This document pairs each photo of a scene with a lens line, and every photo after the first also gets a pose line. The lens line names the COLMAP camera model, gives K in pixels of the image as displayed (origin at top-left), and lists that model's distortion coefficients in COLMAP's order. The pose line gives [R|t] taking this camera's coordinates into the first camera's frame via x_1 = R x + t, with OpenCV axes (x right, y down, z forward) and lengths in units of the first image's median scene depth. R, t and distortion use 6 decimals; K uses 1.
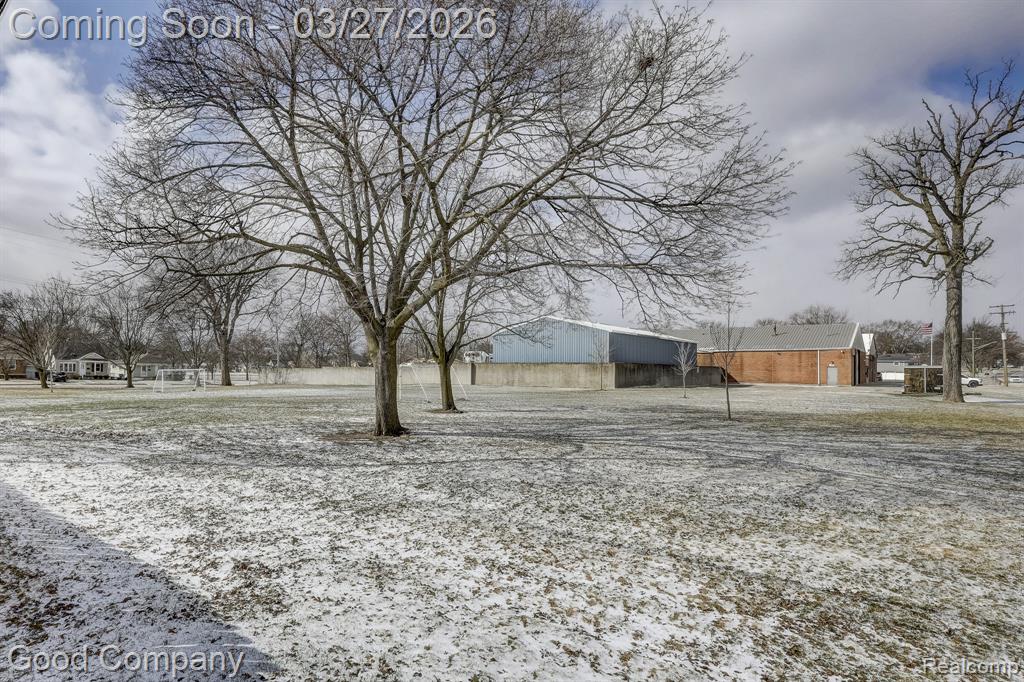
lens RADIAL K [[501.9, 0, 496.6], [0, 501.9, 372.7], [0, 0, 1]] dist [0.000226, 0.000564]
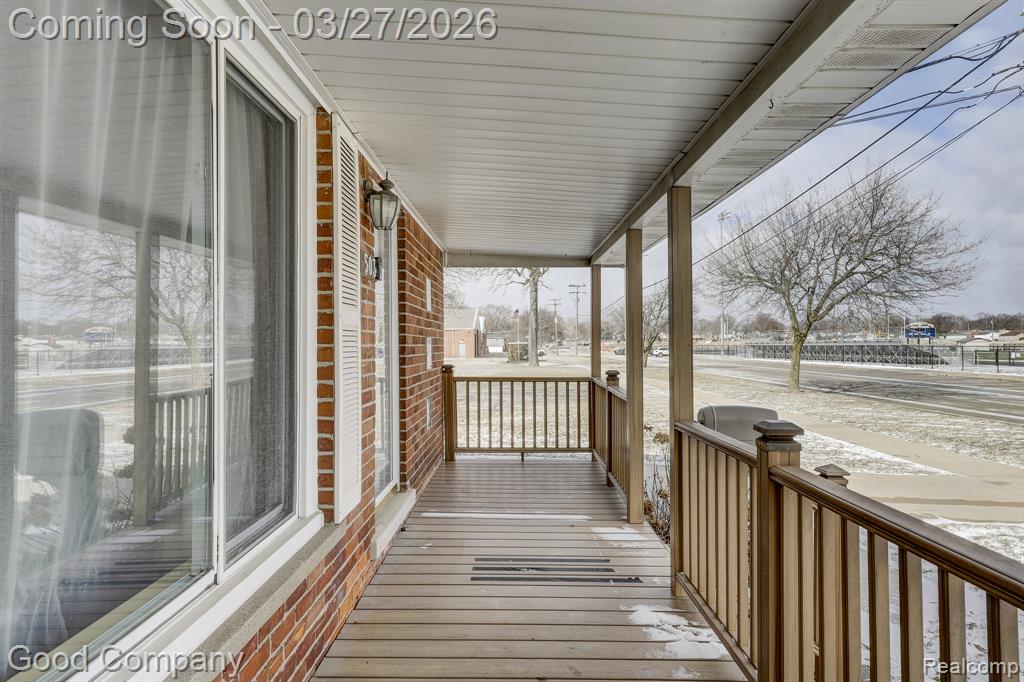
lens RADIAL K [[629.3, 0, 531.6], [0, 629.3, 338.3], [0, 0, 1]] dist [0.001507, -0.000272]
pose [[0.727085, -0.004510, 0.686533, -0.294517], [0.013625, 0.999876, -0.007861, -0.008729], [-0.686413, 0.015069, 0.727056, -0.276193]]
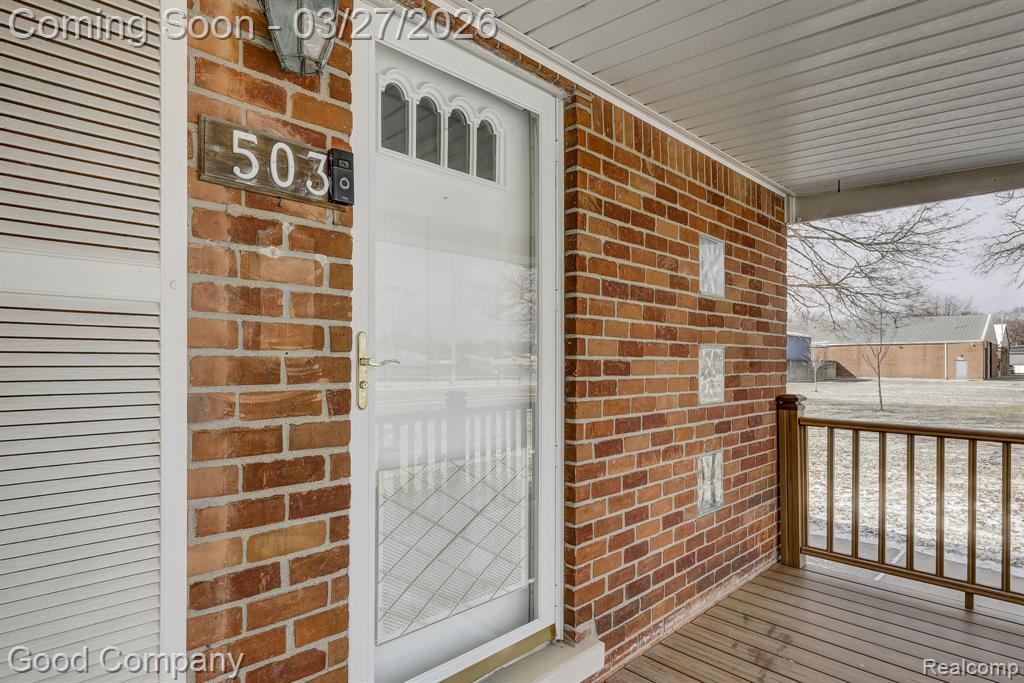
lens RADIAL K [[565.3, 0, 443.7], [0, 565.3, 366.4], [0, 0, 1]] dist [0.000693, 0.001730]
pose [[0.993419, -0.005388, -0.114413, -0.192564], [0.005640, 0.999982, 0.001873, -0.007460], [0.114401, -0.002505, 0.993431, -0.192204]]
